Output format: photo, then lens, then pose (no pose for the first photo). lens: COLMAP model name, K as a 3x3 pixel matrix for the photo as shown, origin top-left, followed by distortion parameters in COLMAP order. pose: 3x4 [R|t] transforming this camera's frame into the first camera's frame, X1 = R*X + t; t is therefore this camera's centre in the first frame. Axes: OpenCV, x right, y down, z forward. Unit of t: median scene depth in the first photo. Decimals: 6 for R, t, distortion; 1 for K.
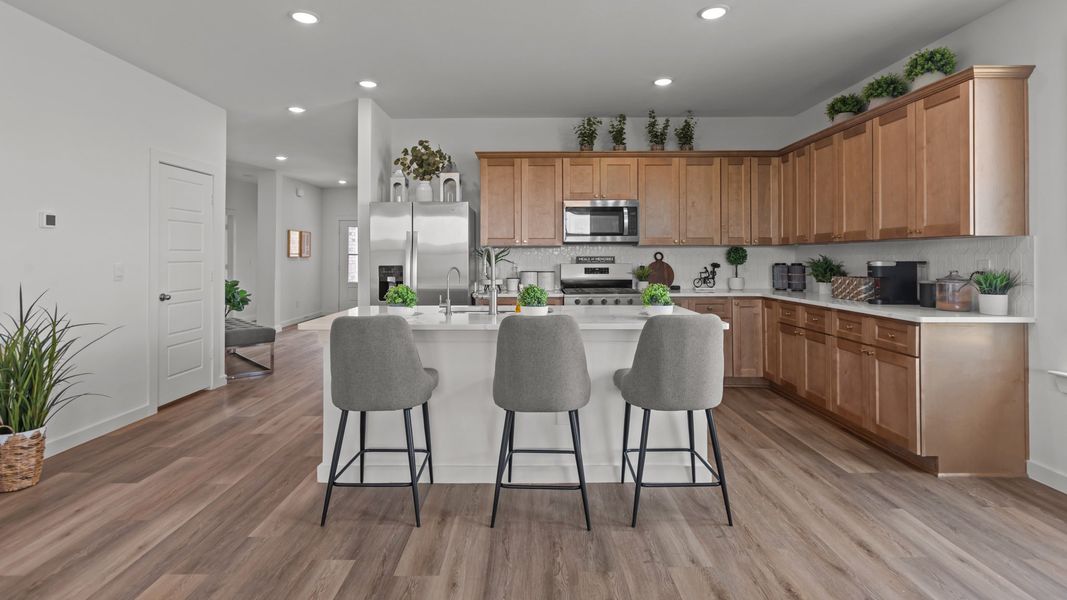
lens RADIAL K [[524.2, 0, 525.1], [0, 524.2, 248.6], [0, 0, 1]] dist [-0.001473, -0.000592]
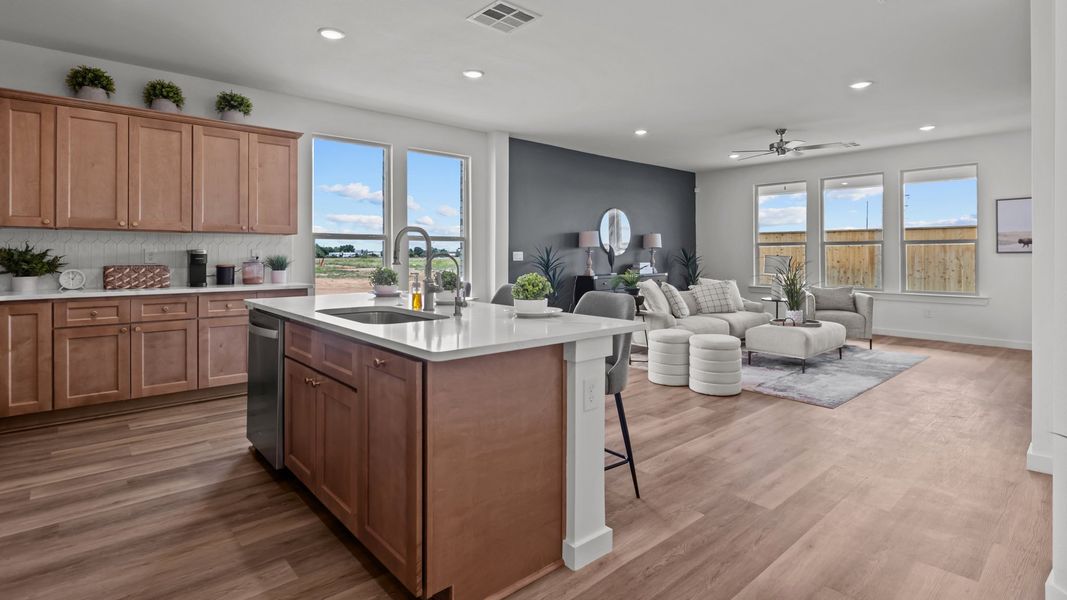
lens RADIAL K [[511.1, 0, 530.7], [0, 511.1, 256.3], [0, 0, 1]] dist [0.002349, 0.000082]
pose [[-0.667081, -0.003510, 0.744977, -0.482439], [-0.013106, 0.999889, -0.007024, 0.026787], [-0.744870, -0.014449, -0.667053, 0.888064]]
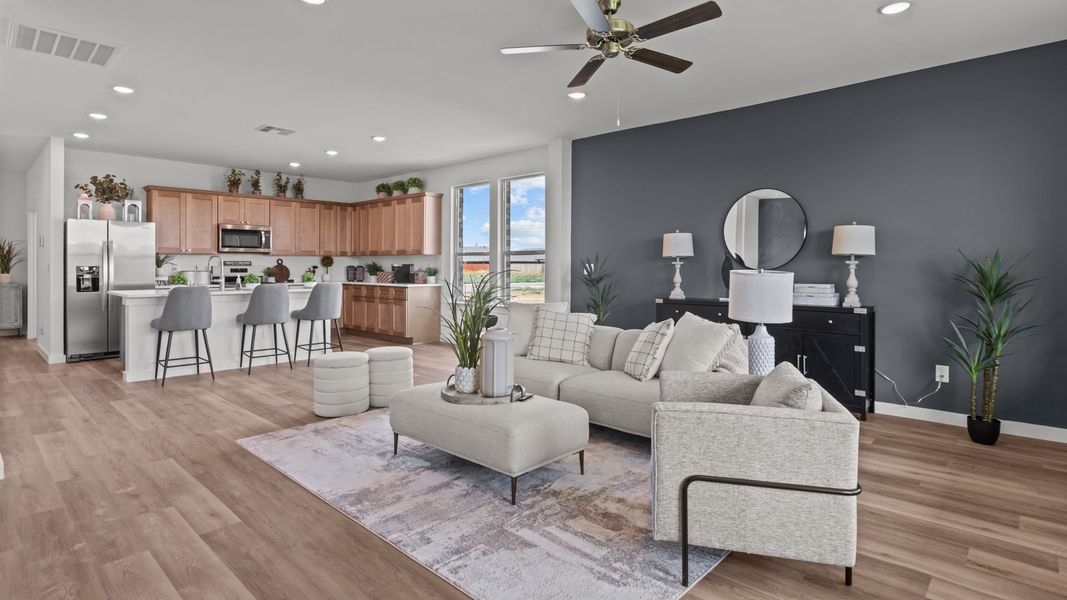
lens RADIAL K [[545.2, 0, 534.8], [0, 545.2, 268.0], [0, 0, 1]] dist [-0.001138, 0.000006]
pose [[0.684956, 0.000568, 0.728584, -0.458828], [-0.016354, 0.999760, 0.014596, -0.002489], [-0.728401, -0.021912, 0.684801, -0.764675]]
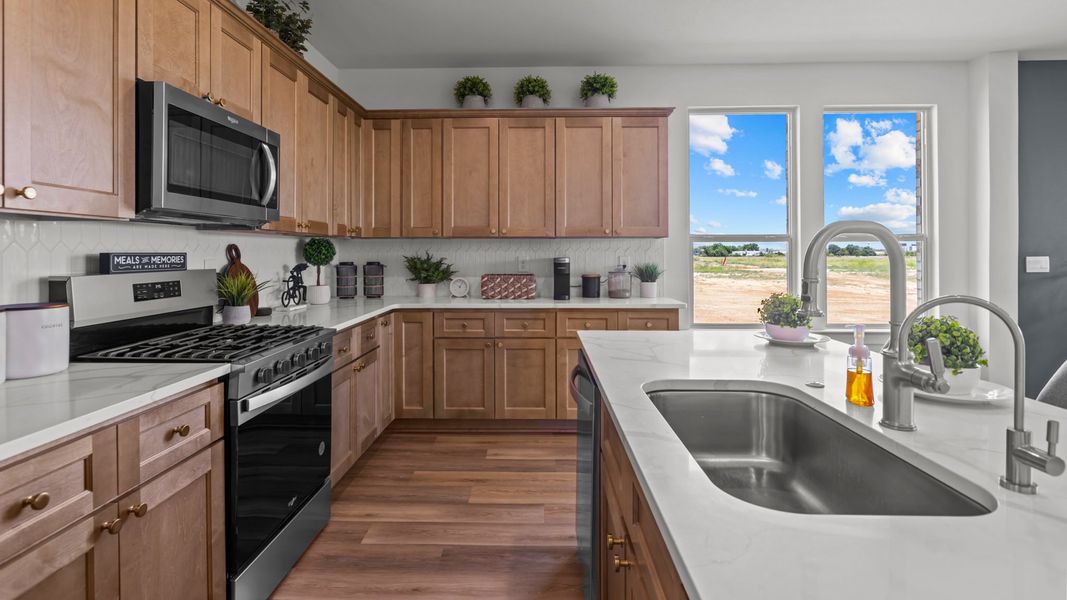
lens RADIAL K [[524.2, 0, 525.1], [0, 524.2, 248.6], [0, 0, 1]] dist [-0.001473, -0.000592]
pose [[0.020081, 0.009360, 0.999755, -0.257366], [-0.014929, 0.999848, -0.009061, 0.011906], [-0.999687, -0.014743, 0.020217, 0.772974]]
